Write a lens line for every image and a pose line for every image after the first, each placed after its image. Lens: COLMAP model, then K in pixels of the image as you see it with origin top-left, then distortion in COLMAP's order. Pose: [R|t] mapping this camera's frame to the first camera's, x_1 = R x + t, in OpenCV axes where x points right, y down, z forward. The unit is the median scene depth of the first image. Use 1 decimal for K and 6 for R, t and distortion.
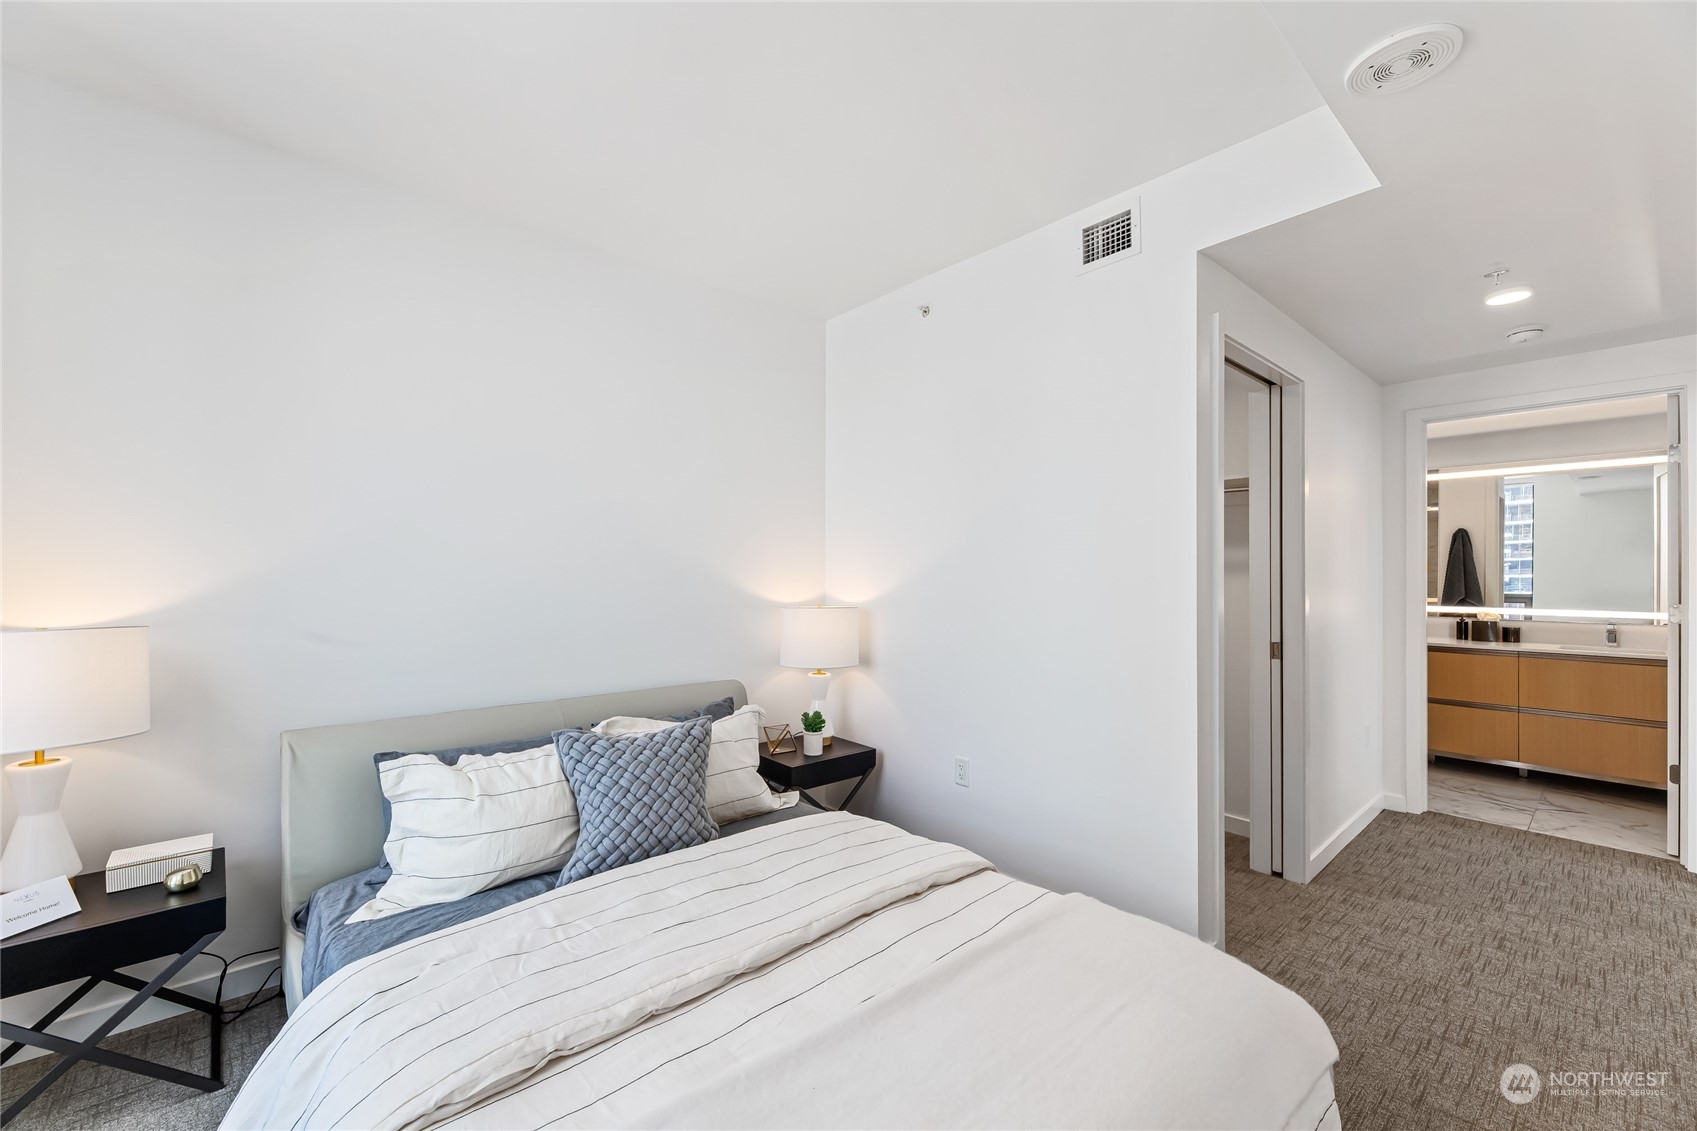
lens RADIAL K [[687.6, 0, 848.5], [0, 687.6, 565.5], [0, 0, 1]] dist [0.000220, -0.000085]
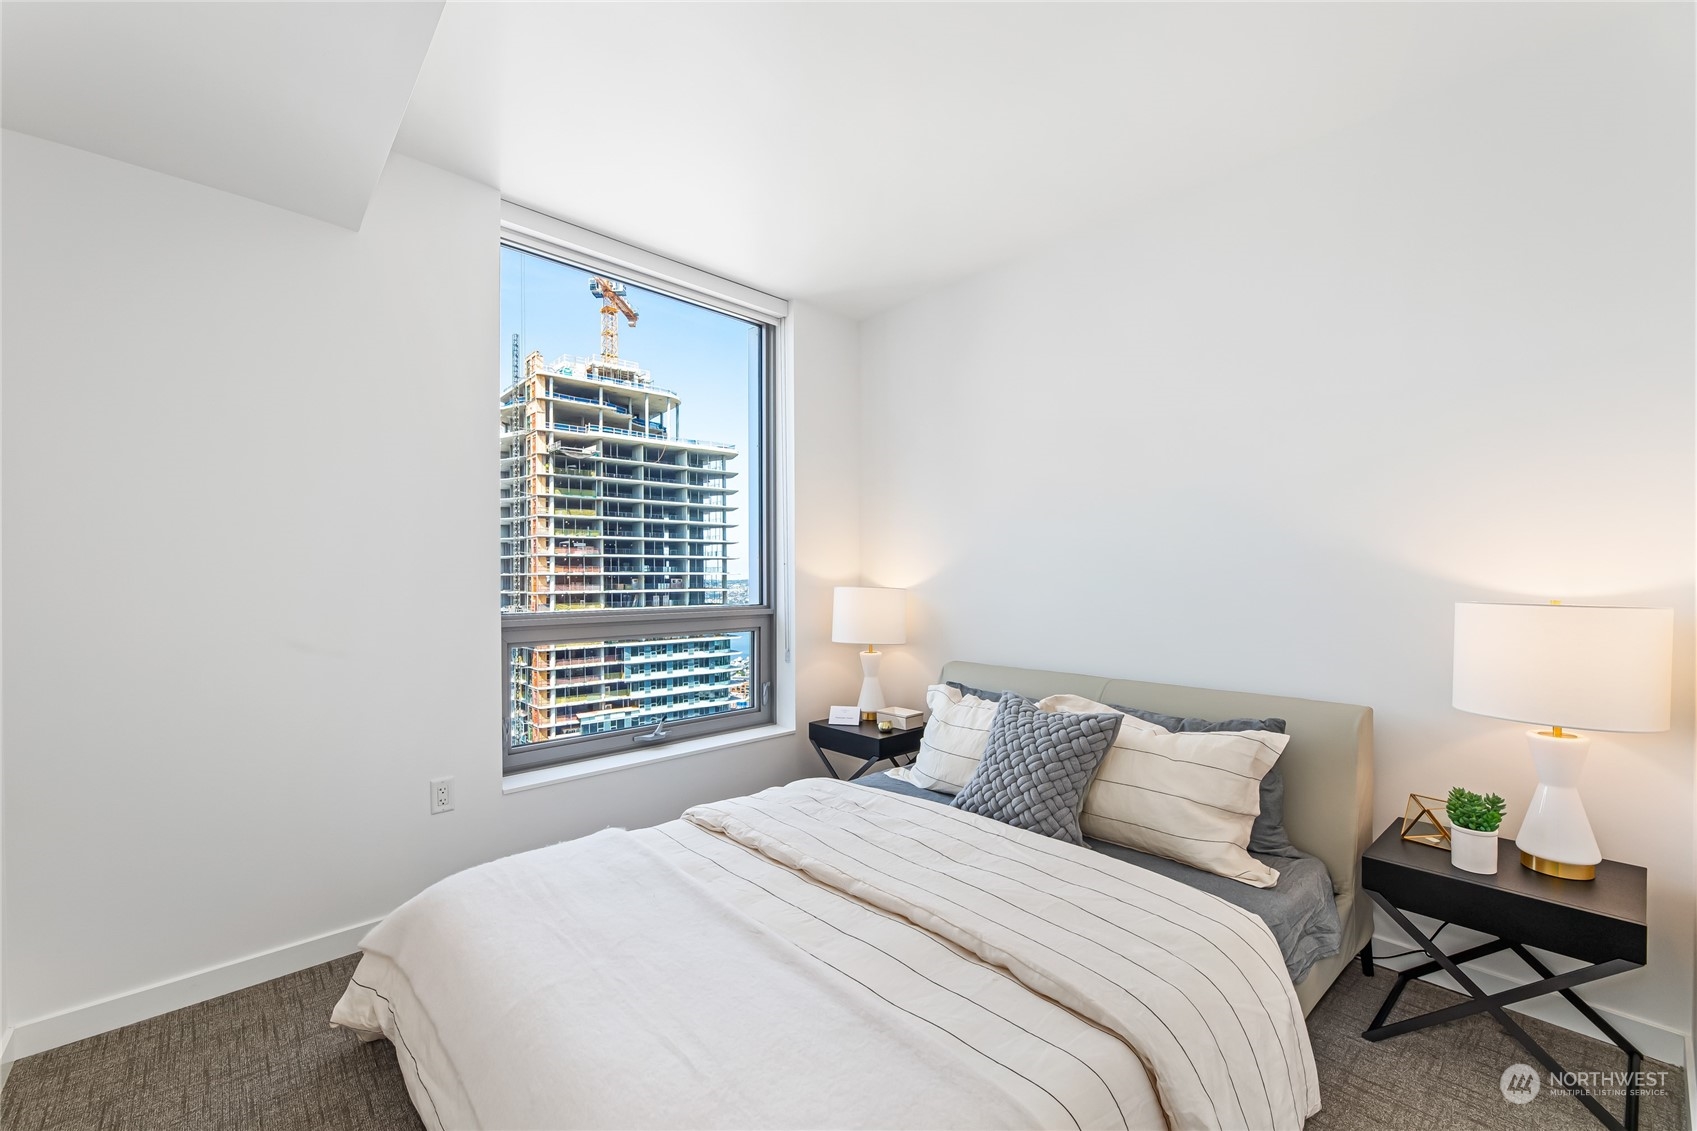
lens RADIAL K [[687.6, 0, 848.5], [0, 687.6, 565.5], [0, 0, 1]] dist [0.000220, -0.000085]
pose [[0.021806, -0.012246, -0.999687, 0.936513], [0.024839, 0.999623, -0.011703, 0.039242], [0.999454, -0.024576, 0.022102, 0.893273]]
